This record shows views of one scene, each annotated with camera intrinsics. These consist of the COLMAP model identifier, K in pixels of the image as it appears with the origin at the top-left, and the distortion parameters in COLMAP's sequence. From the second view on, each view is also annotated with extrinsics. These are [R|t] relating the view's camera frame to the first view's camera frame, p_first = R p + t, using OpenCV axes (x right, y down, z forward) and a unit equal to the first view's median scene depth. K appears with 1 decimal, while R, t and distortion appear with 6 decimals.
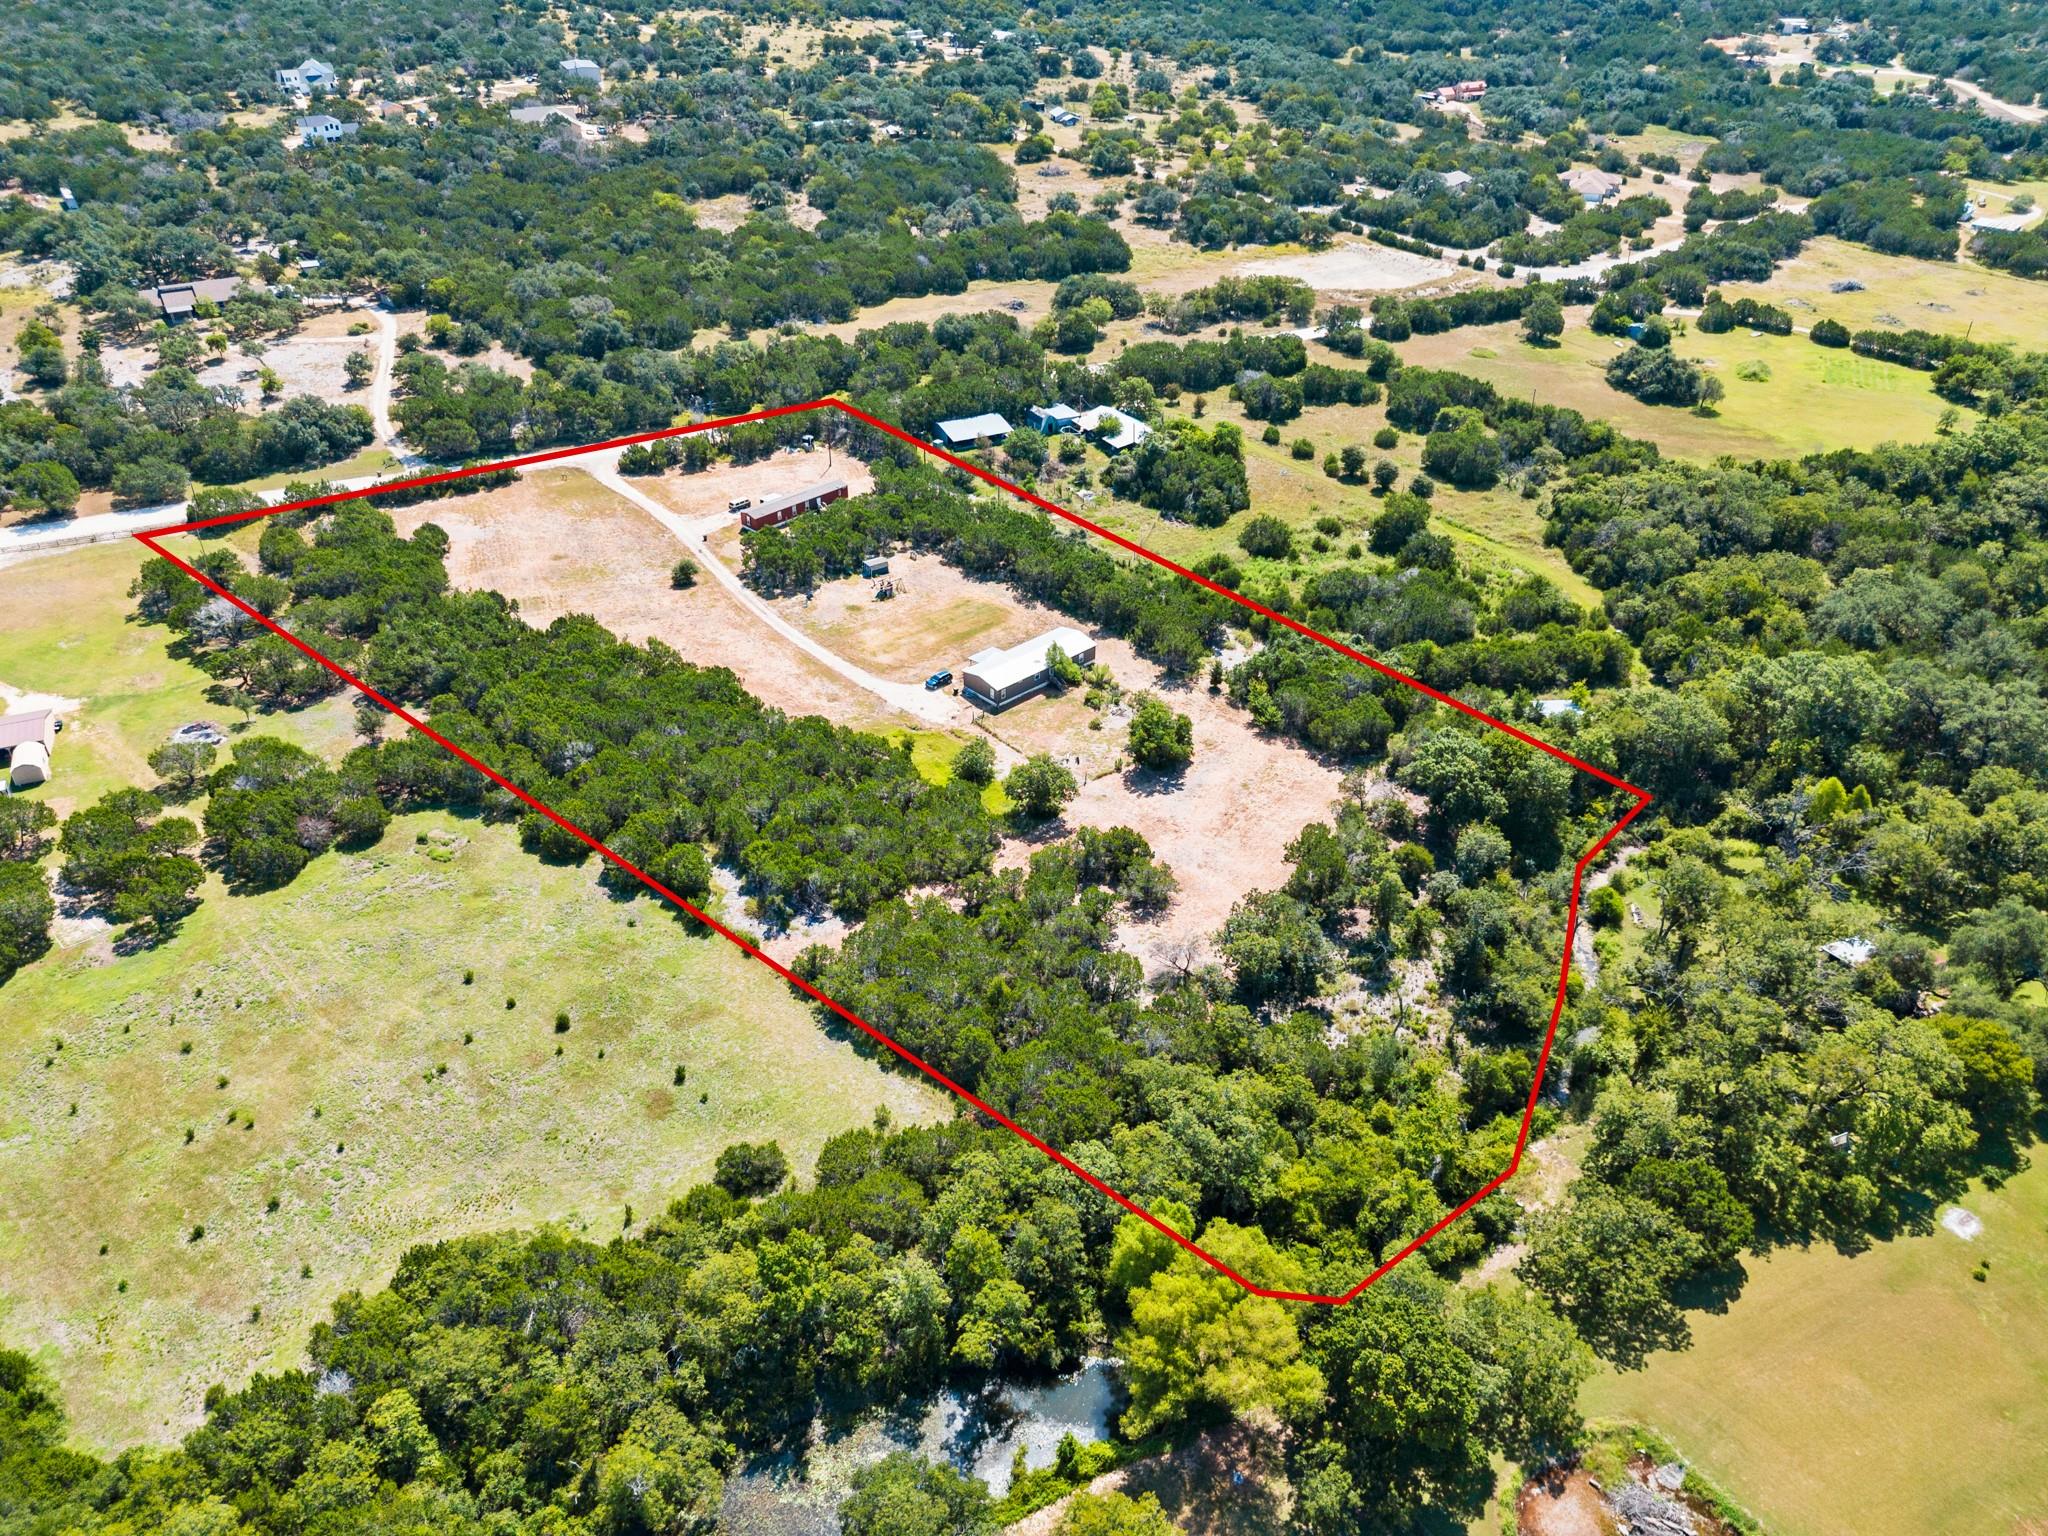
lens RADIAL K [[1507.9, 0, 1022.8], [0, 1507.9, 767.8], [0, 0, 1]] dist [0.071624, -0.069666]
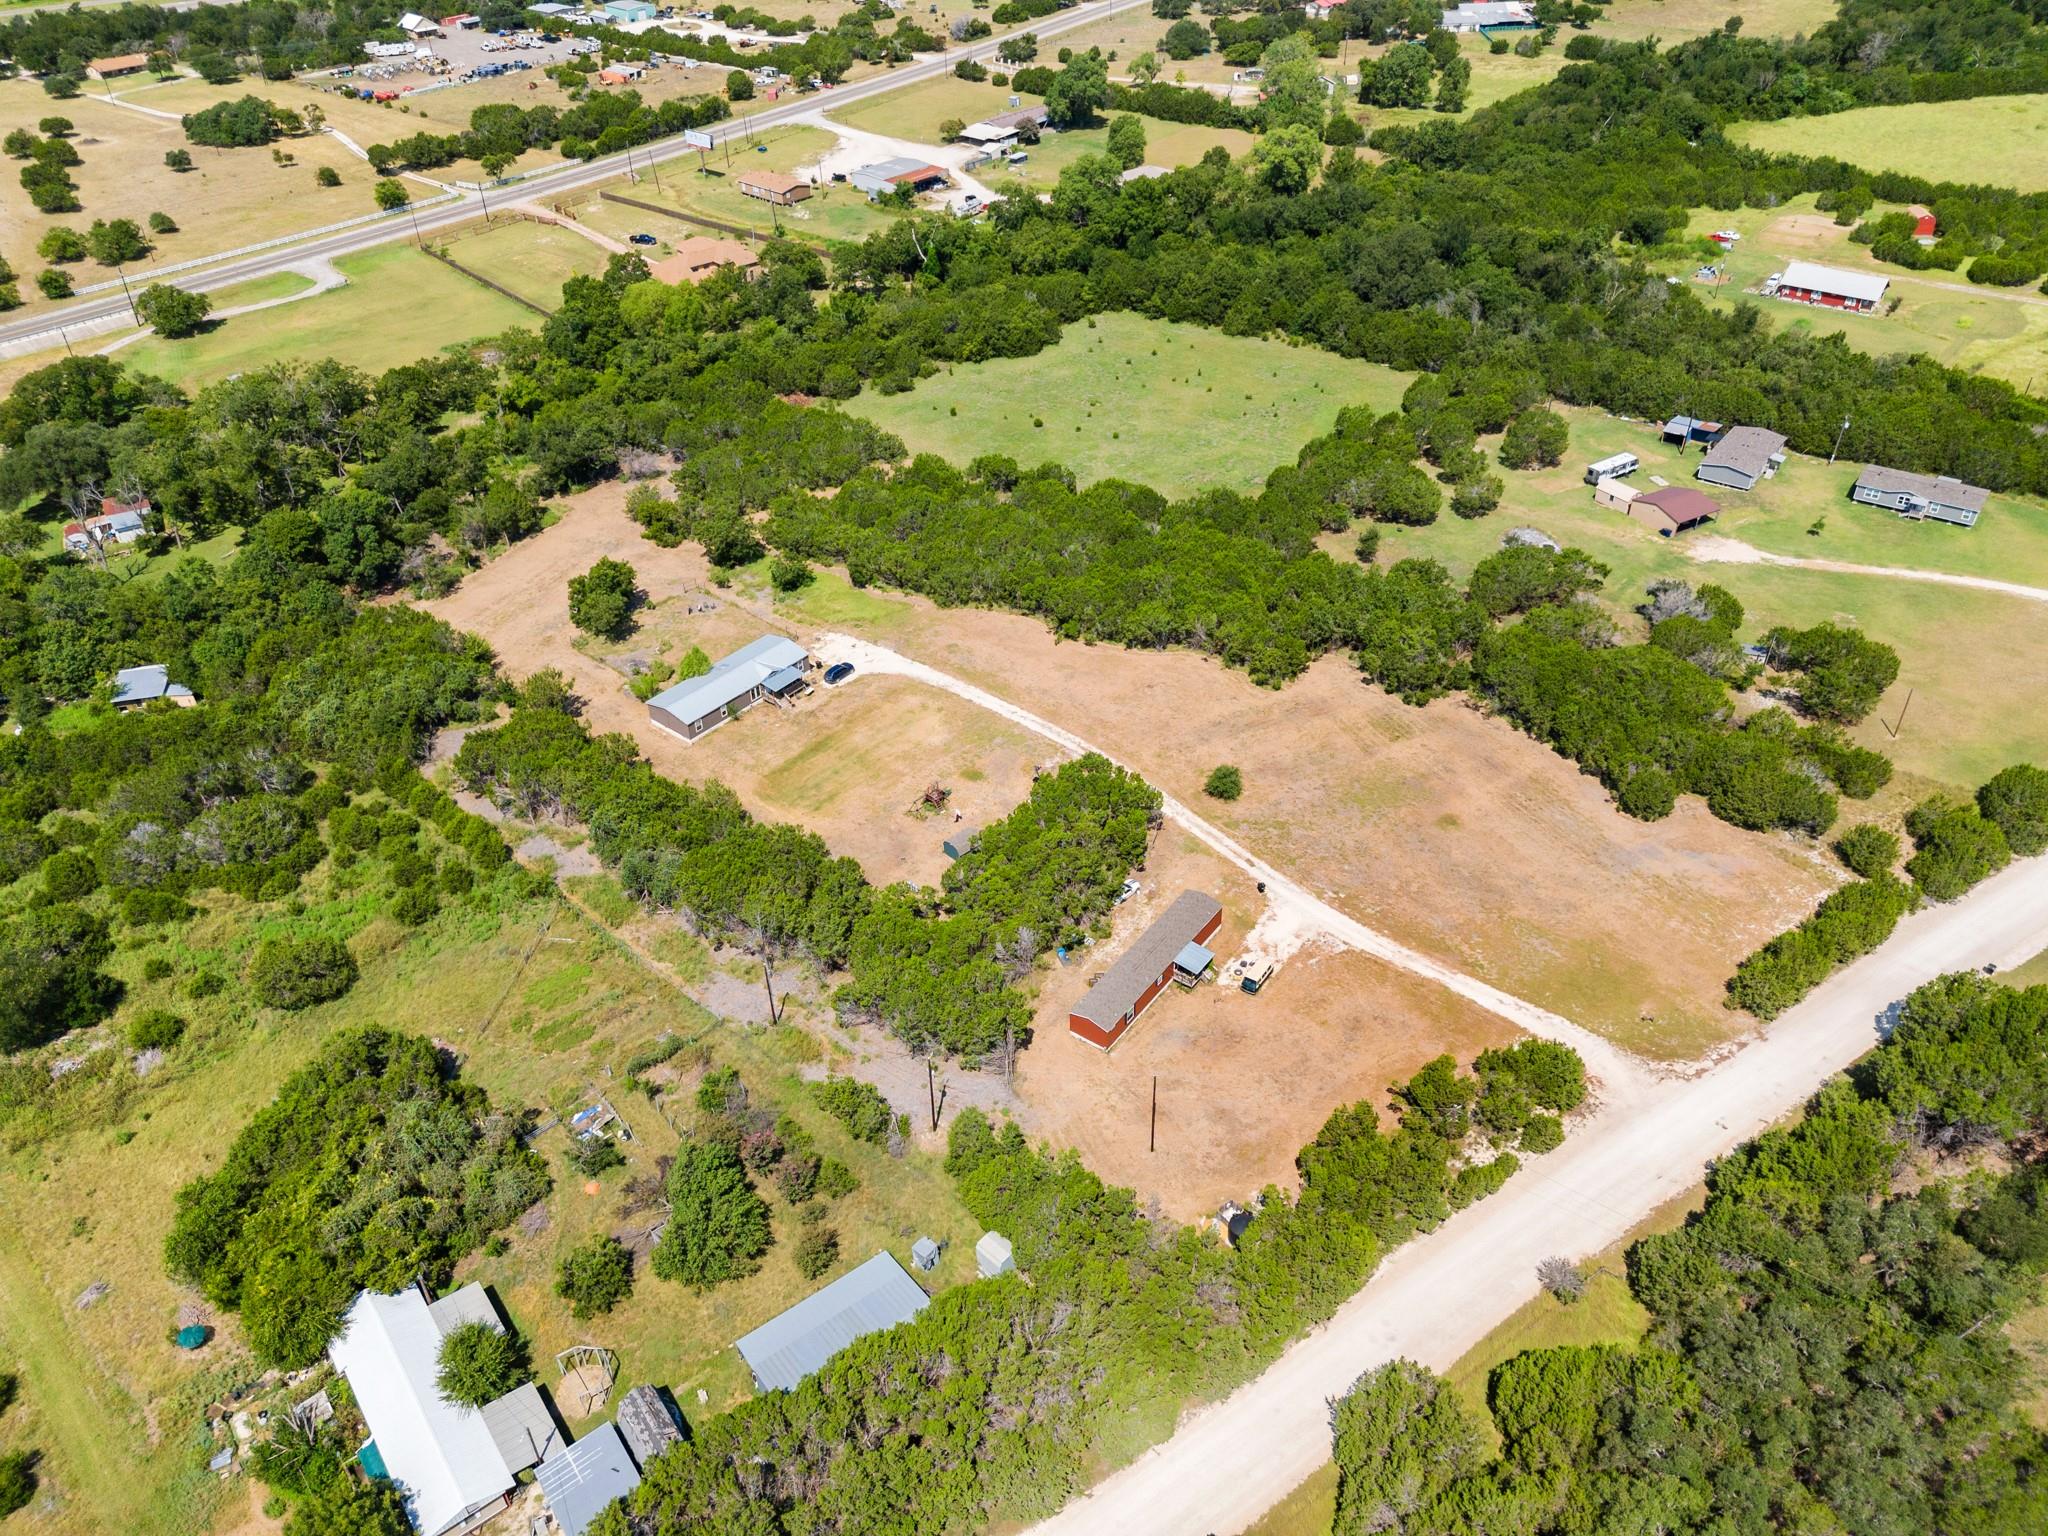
lens RADIAL K [[1507.9, 0, 1022.8], [0, 1507.9, 767.8], [0, 0, 1]] dist [0.071624, -0.069666]
pose [[-0.991390, 0.093180, -0.092000, -0.070344], [-0.053126, 0.355948, 0.932994, -0.802305], [0.119683, 0.929849, -0.347933, 1.272451]]
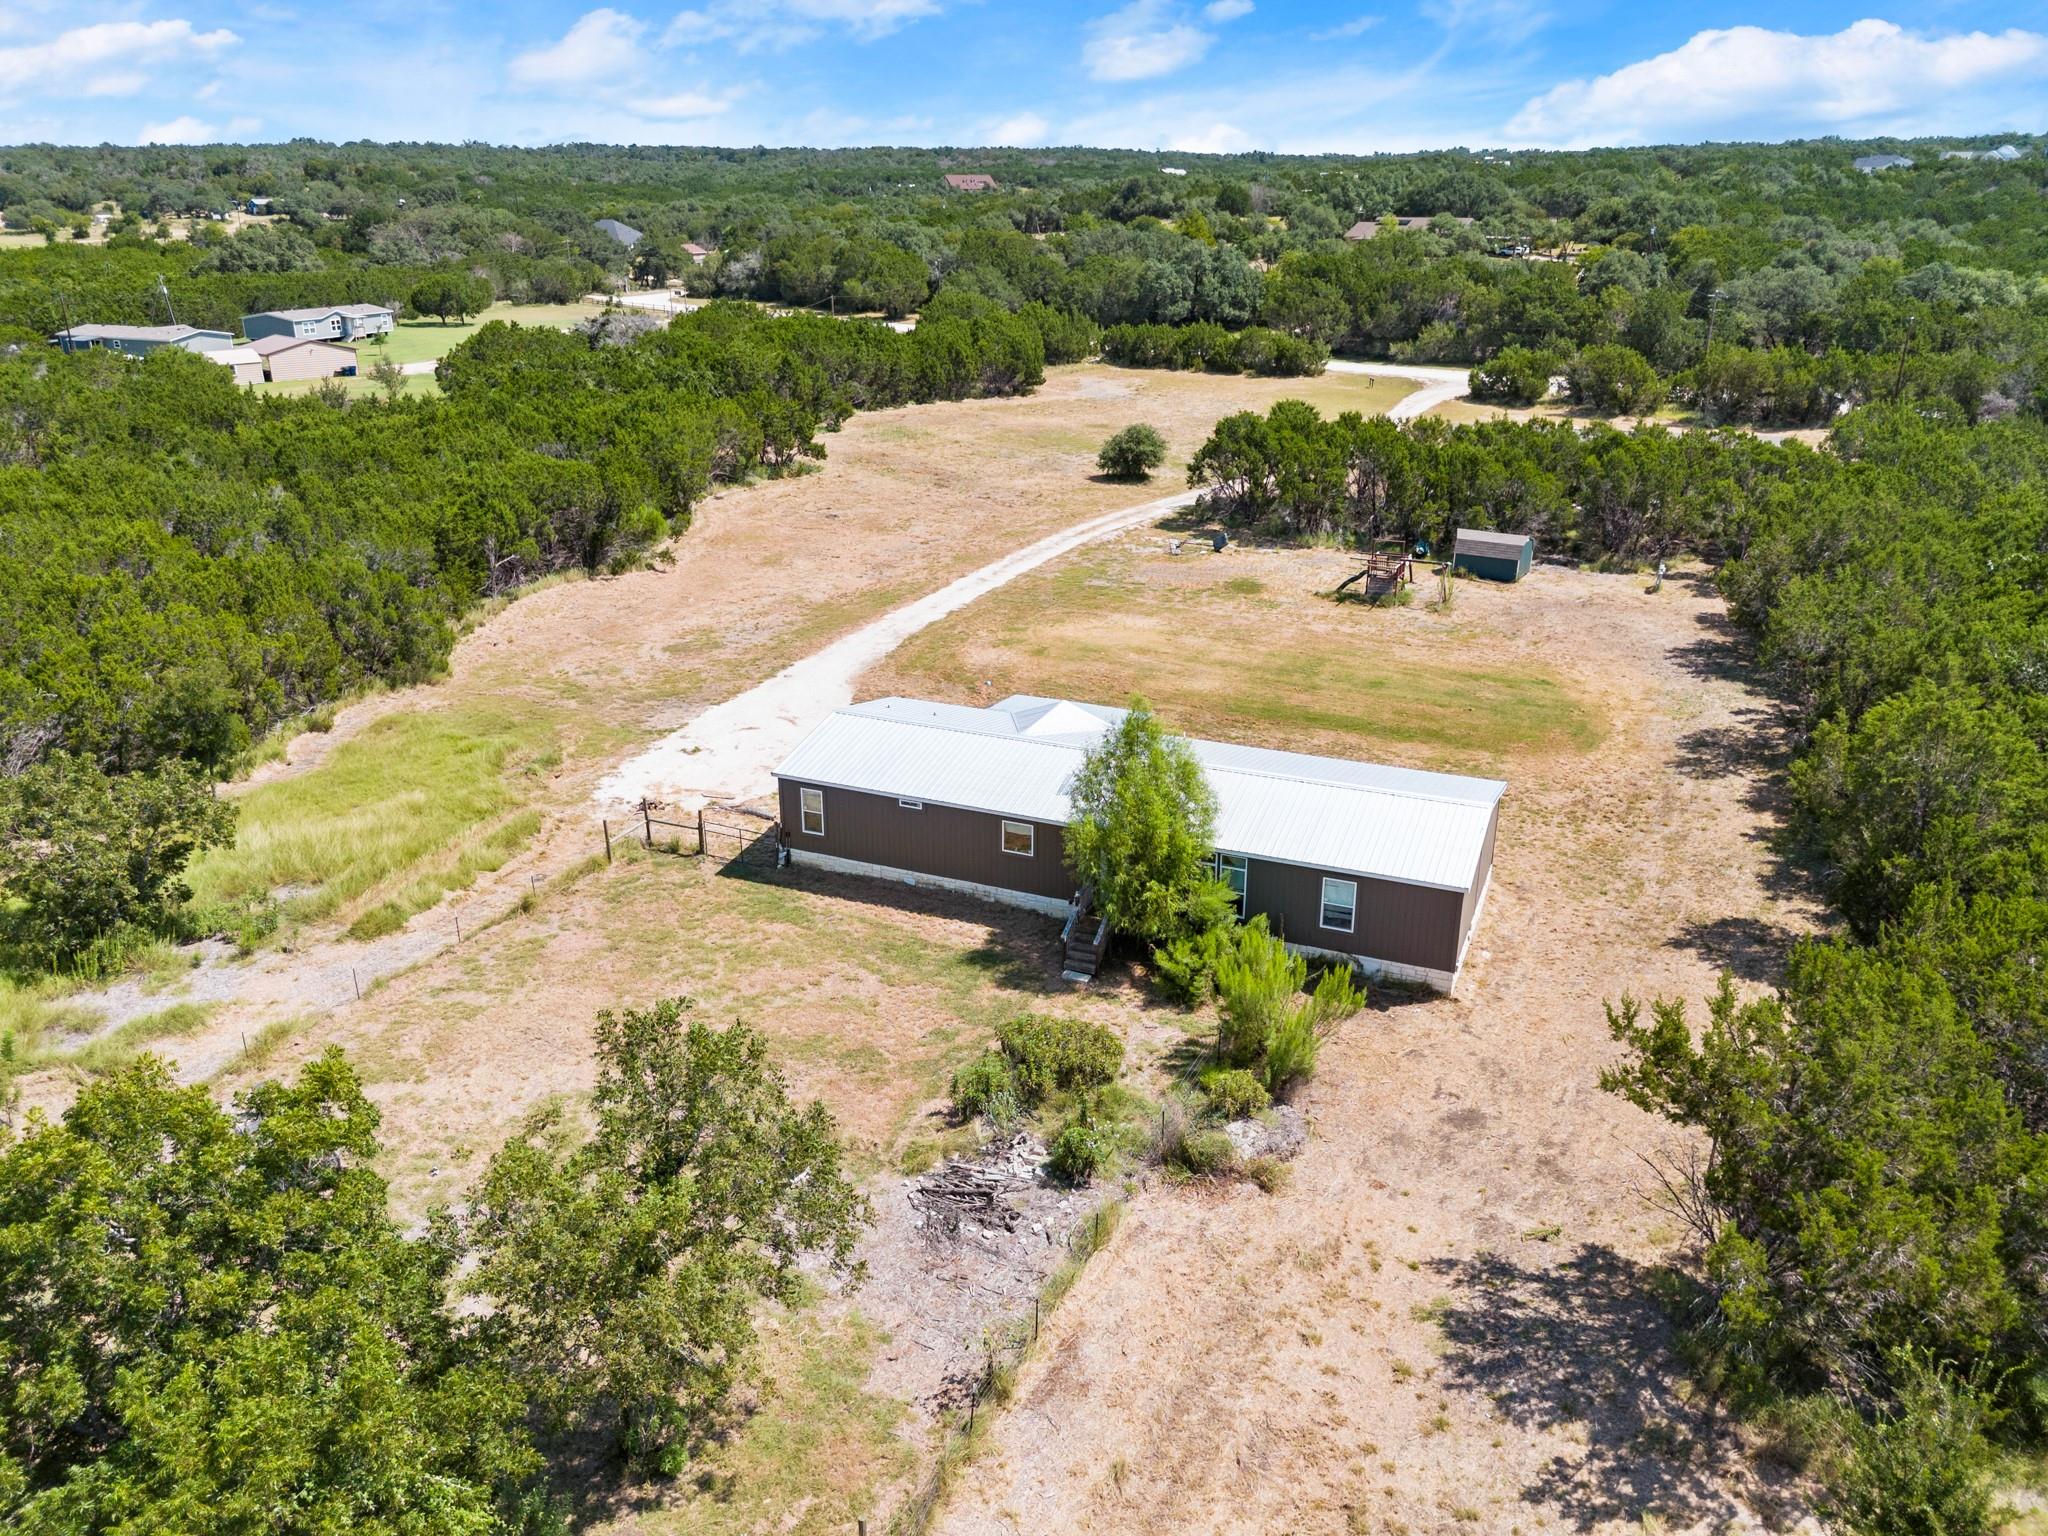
lens RADIAL K [[1507.9, 0, 1022.8], [0, 1507.9, 767.8], [0, 0, 1]] dist [0.071624, -0.069666]
pose [[0.404675, 0.325662, -0.854507, 0.158596], [-0.498467, 0.861966, 0.092441, -0.079861], [0.766661, 0.388535, 0.511148, 0.826133]]
